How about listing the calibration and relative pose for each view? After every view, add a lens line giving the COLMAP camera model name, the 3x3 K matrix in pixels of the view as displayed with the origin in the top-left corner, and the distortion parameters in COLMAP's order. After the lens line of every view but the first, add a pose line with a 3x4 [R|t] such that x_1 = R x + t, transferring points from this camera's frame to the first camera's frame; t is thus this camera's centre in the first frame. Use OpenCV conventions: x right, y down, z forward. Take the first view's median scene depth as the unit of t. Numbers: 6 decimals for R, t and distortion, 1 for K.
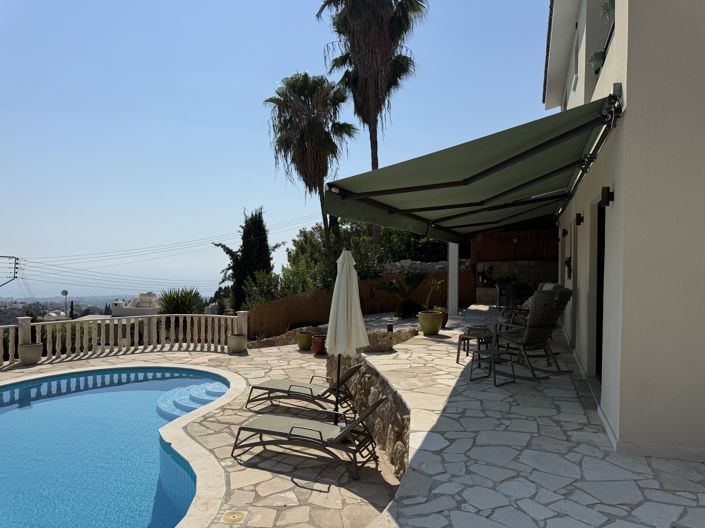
lens RADIAL K [[496.4, 0, 352.0], [0, 496.4, 268.6], [0, 0, 1]] dist [0.105628, -0.156657]
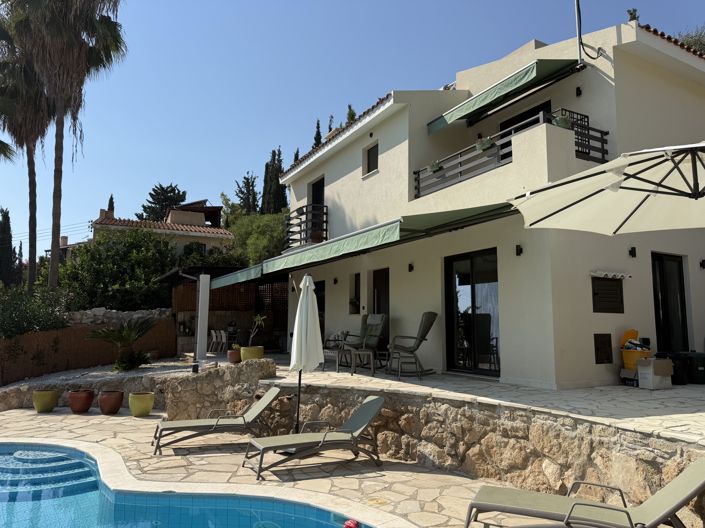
lens RADIAL K [[496.4, 0, 352.0], [0, 496.4, 268.6], [0, 0, 1]] dist [0.105628, -0.156657]
pose [[0.669045, 0.084325, 0.738423, -0.463777], [0.011699, 0.992225, -0.123908, 0.052536], [-0.743130, 0.091539, 0.662856, 0.112151]]
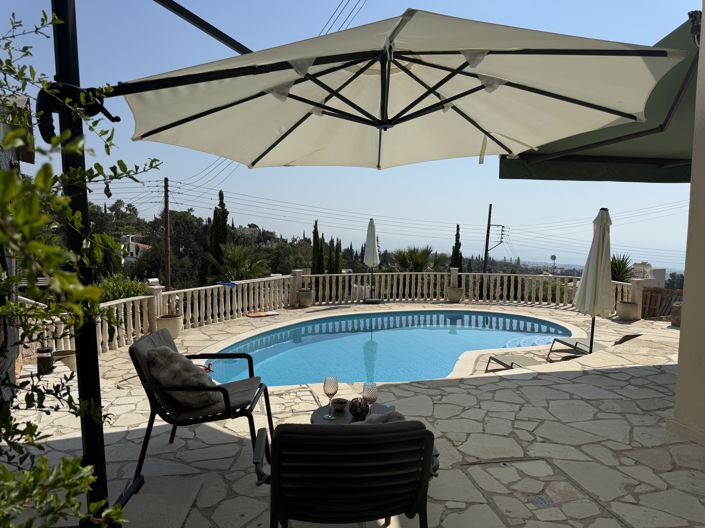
lens RADIAL K [[496.4, 0, 352.0], [0, 496.4, 268.6], [0, 0, 1]] dist [0.105628, -0.156657]
pose [[0.556438, 0.066177, -0.828250, 0.325634], [-0.017013, 0.997522, 0.068272, 0.011357], [0.830715, -0.023898, 0.556184, 0.019923]]
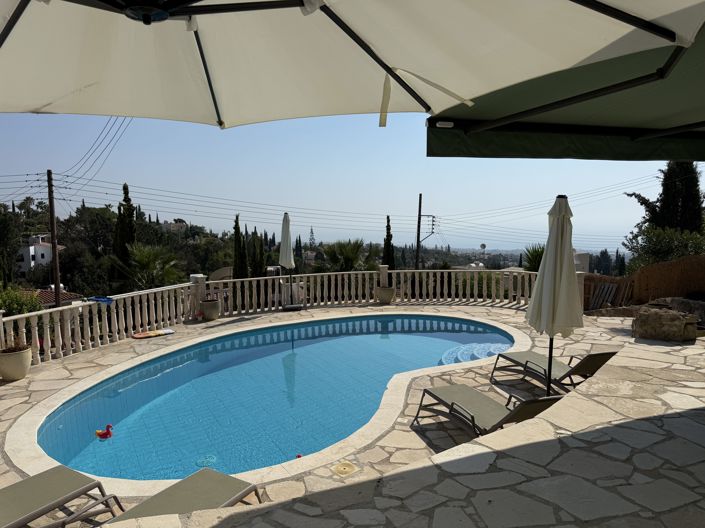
lens RADIAL K [[496.4, 0, 352.0], [0, 496.4, 268.6], [0, 0, 1]] dist [0.105628, -0.156657]
pose [[0.659723, 0.055646, -0.749446, 0.214560], [0.012120, 0.996337, 0.084646, 0.000986], [0.751411, -0.064926, 0.656632, 0.152866]]
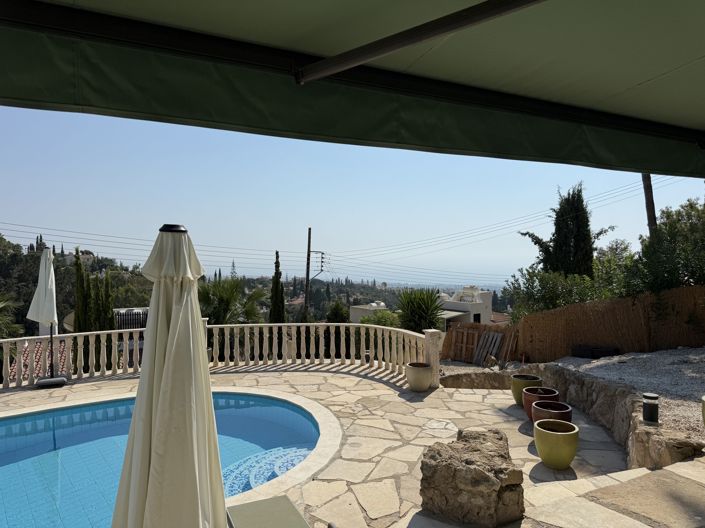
lens RADIAL K [[496.4, 0, 352.0], [0, 496.4, 268.6], [0, 0, 1]] dist [0.105628, -0.156657]
pose [[0.759334, 0.011048, -0.650607, 0.164764], [0.000366, 0.999848, 0.017406, -0.011340], [0.650701, -0.013455, 0.759215, 0.498486]]
